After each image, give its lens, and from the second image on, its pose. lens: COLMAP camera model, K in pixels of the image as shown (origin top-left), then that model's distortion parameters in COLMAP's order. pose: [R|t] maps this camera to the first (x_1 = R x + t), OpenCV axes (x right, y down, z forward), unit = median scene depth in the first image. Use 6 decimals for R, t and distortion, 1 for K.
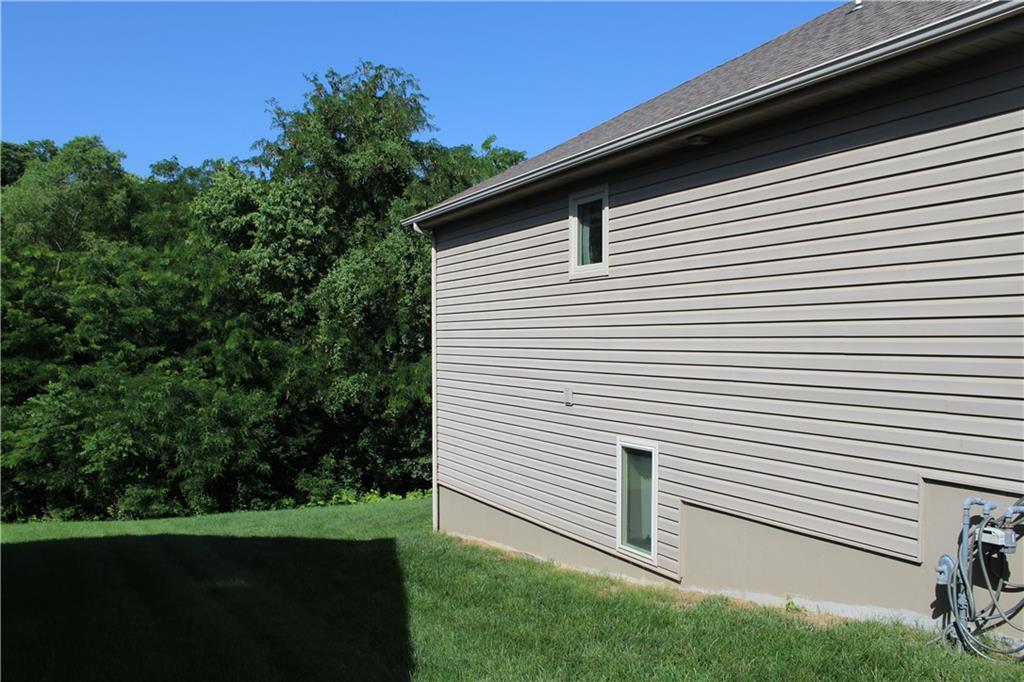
lens RADIAL K [[856.6, 0, 512.0], [0, 856.6, 341.0], [0, 0, 1]] dist [-0.164391, 0.149236]
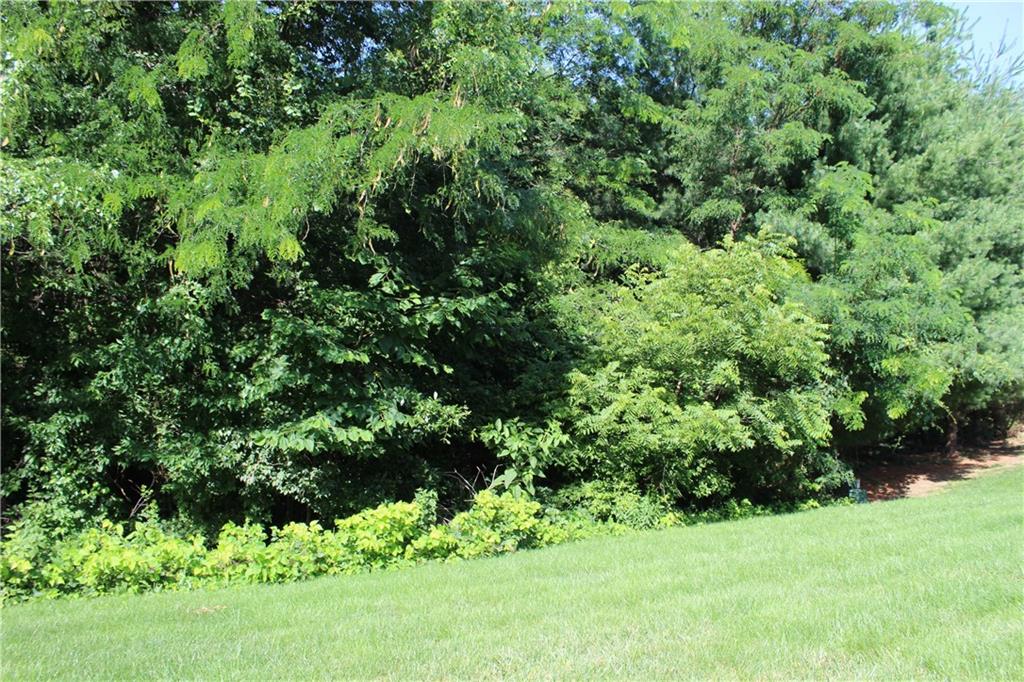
lens RADIAL K [[856.6, 0, 512.0], [0, 856.6, 341.0], [0, 0, 1]] dist [-0.164391, 0.149236]
pose [[0.990715, 0.074634, 0.113642, -0.049809], [-0.081887, 0.994800, 0.060555, 0.070310], [-0.108532, -0.069298, 0.991675, 0.643724]]
